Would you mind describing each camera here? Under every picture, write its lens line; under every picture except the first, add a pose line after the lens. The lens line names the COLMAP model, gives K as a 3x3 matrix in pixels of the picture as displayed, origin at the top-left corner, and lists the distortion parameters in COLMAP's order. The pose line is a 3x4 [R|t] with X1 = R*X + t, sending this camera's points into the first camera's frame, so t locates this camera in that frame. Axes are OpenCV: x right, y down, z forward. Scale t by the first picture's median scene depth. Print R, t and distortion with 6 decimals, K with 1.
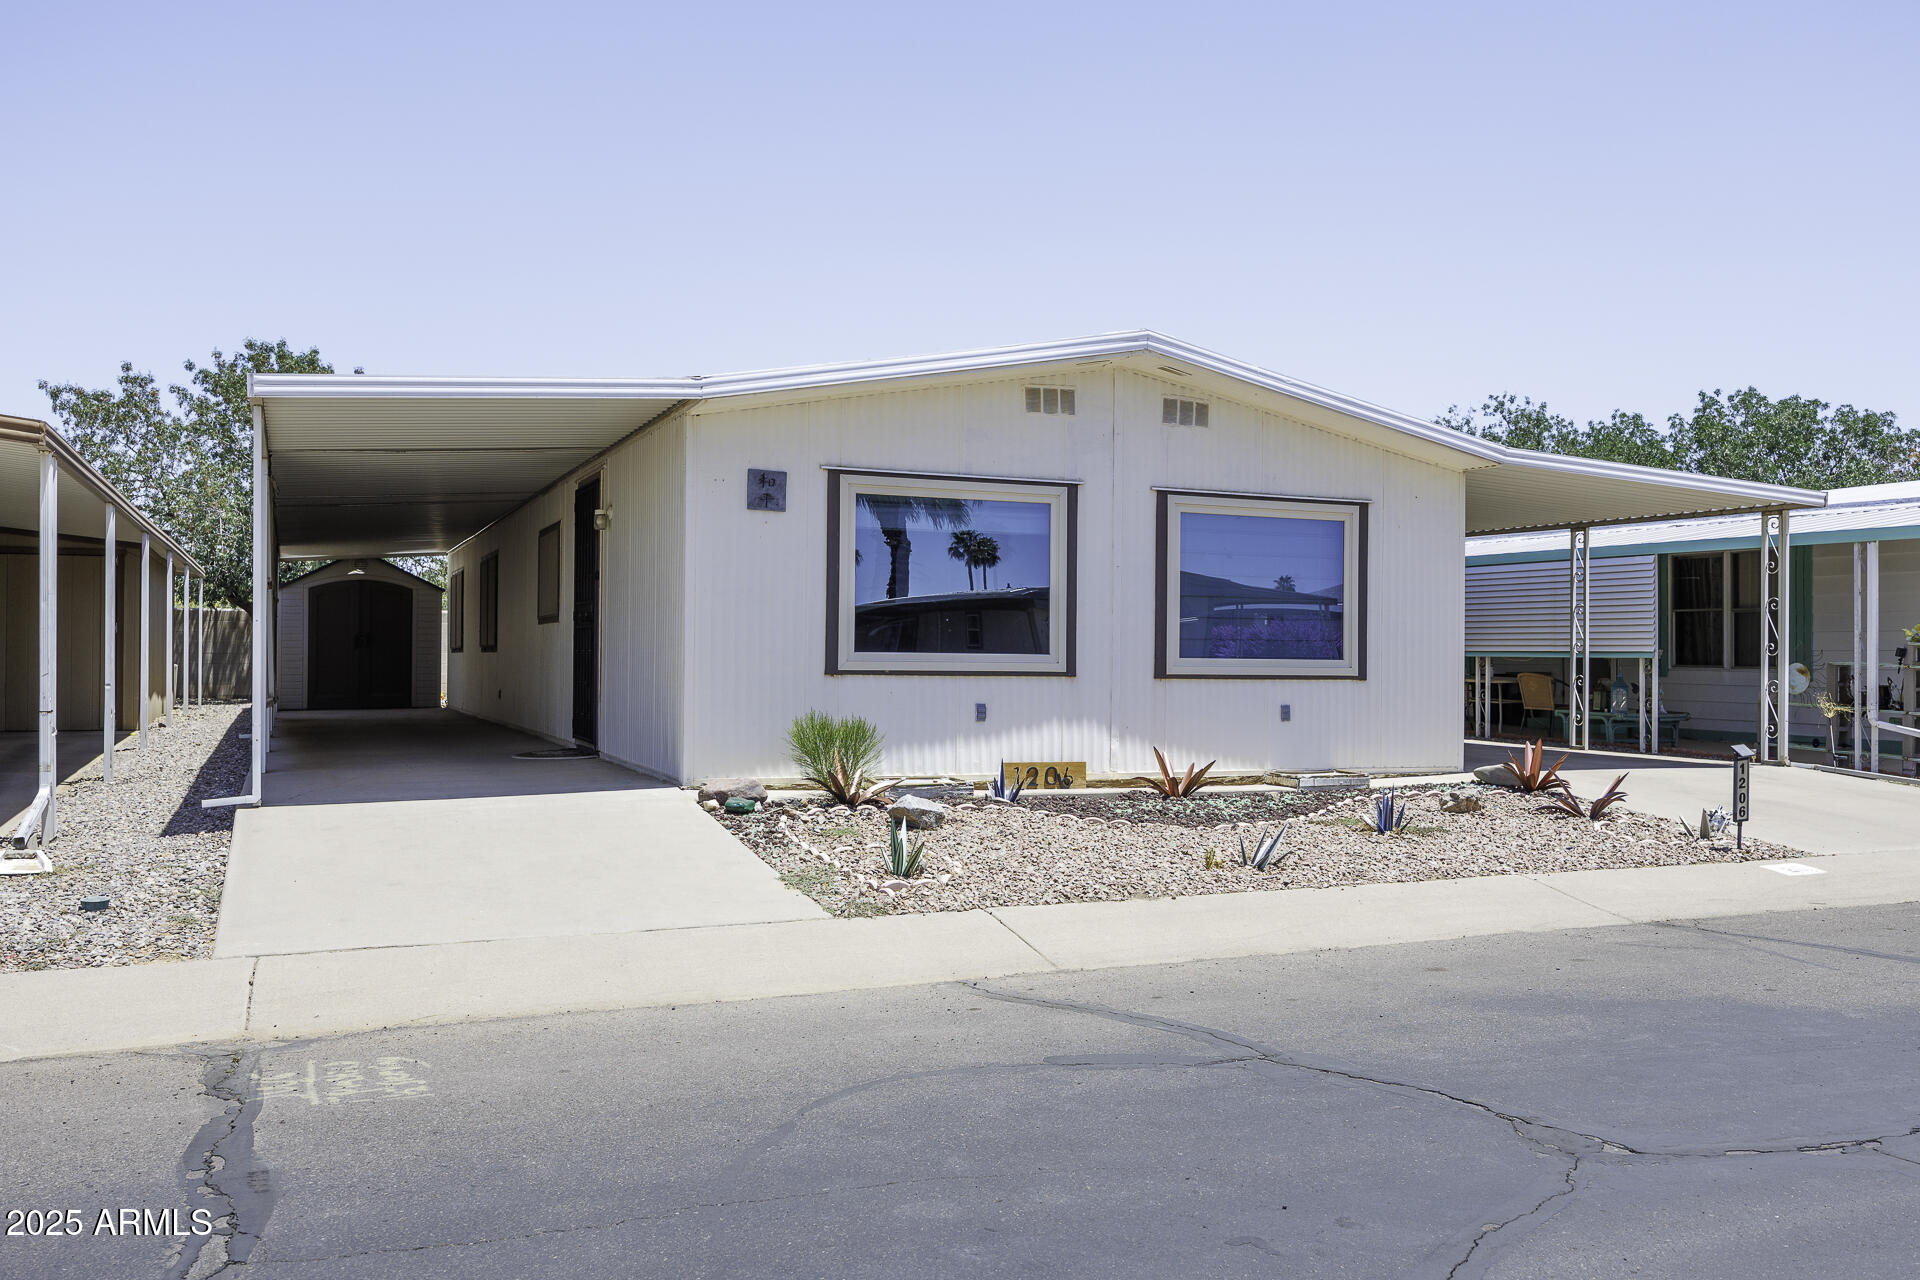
lens RADIAL K [[1637.5, 0, 970.6], [0, 1637.5, 639.6], [0, 0, 1]] dist [-0.002887, -0.002426]
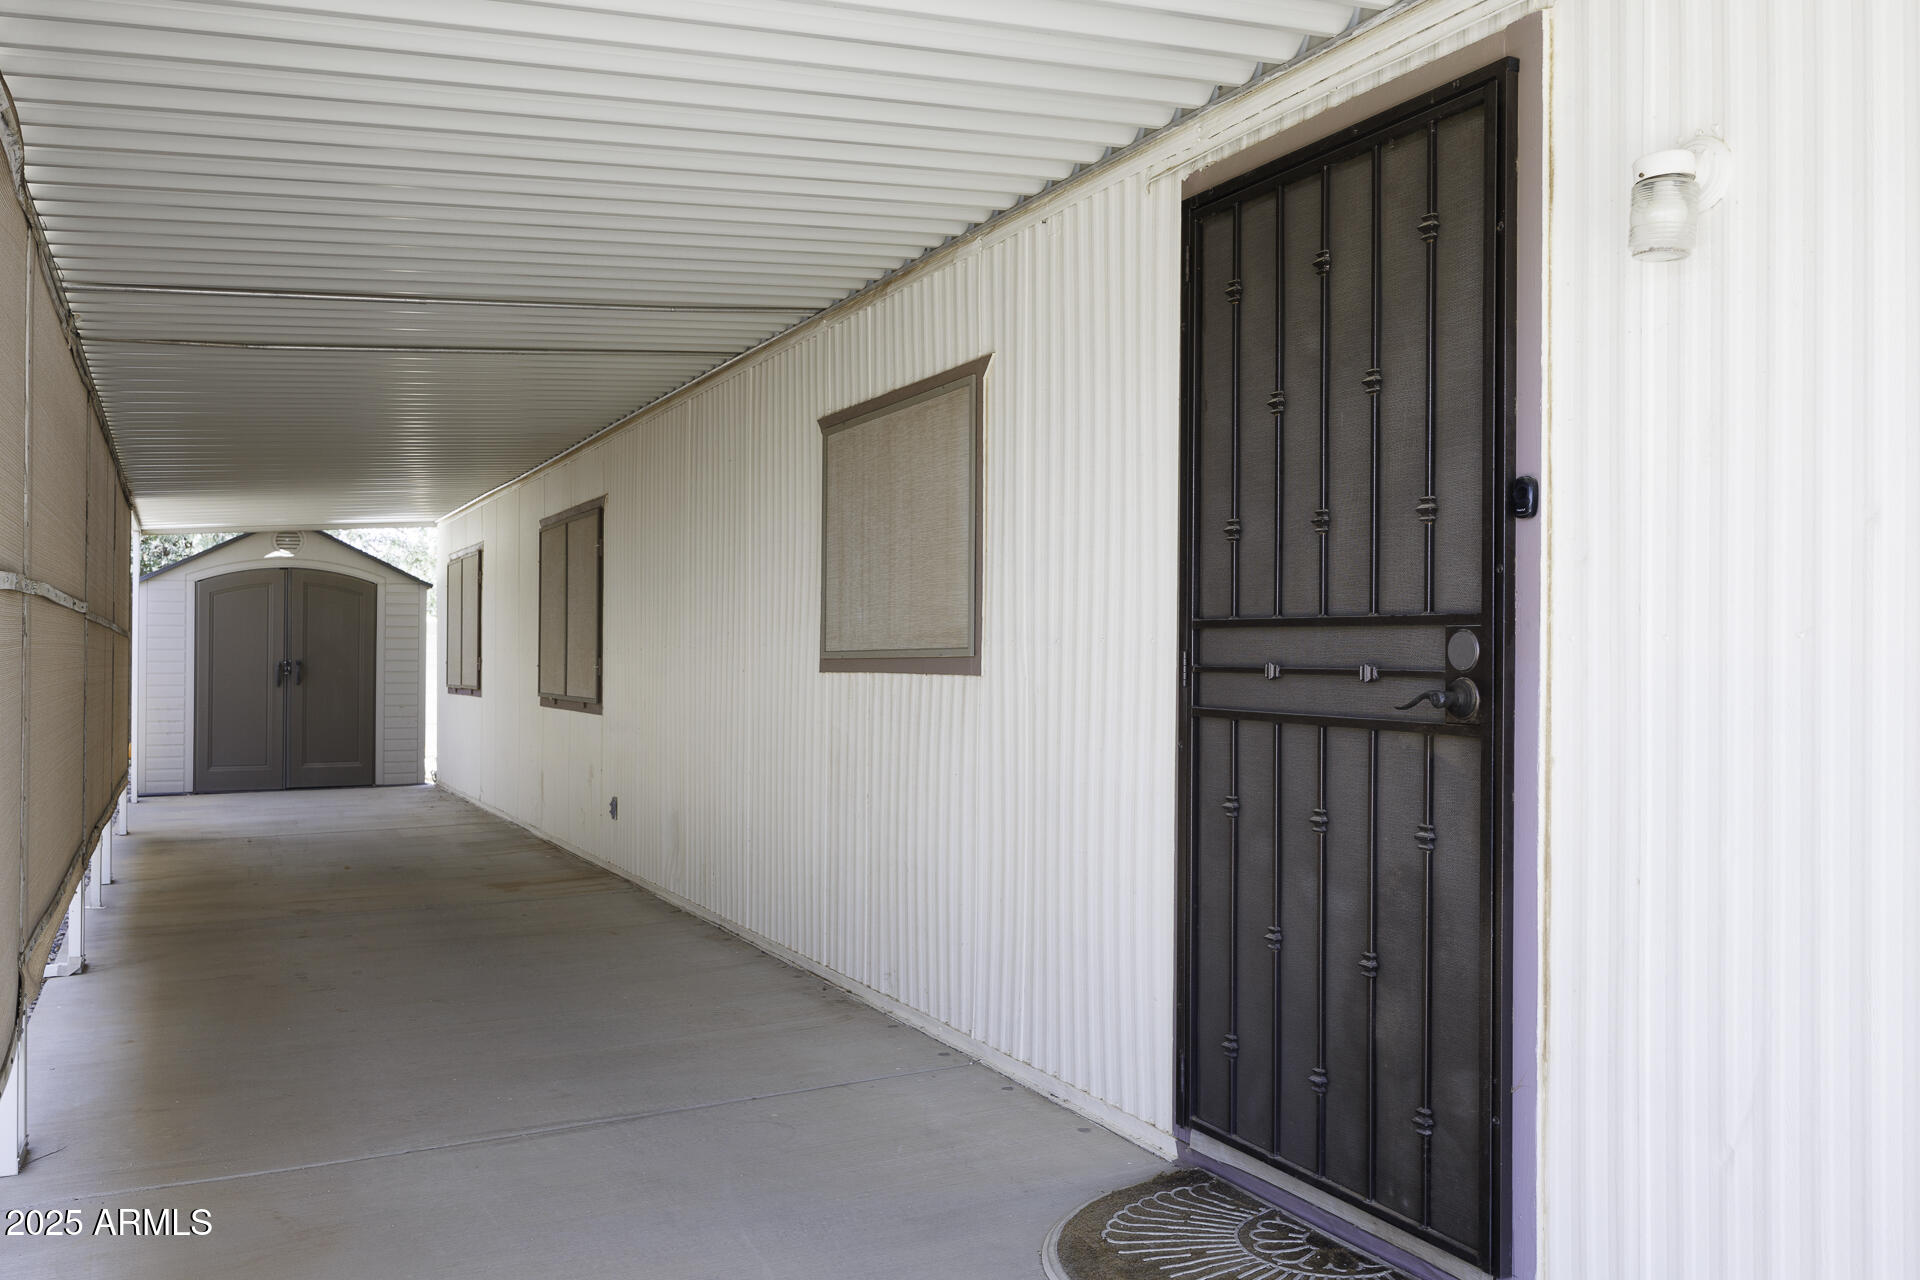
lens RADIAL K [[1637.5, 0, 951.3], [0, 1637.5, 635.4], [0, 0, 1]] dist [-0.002887, -0.002426]
pose [[0.999015, -0.001831, 0.044340, -0.165651], [0.001965, 0.999994, -0.002974, -0.010379], [-0.044334, 0.003058, 0.999012, 0.416435]]
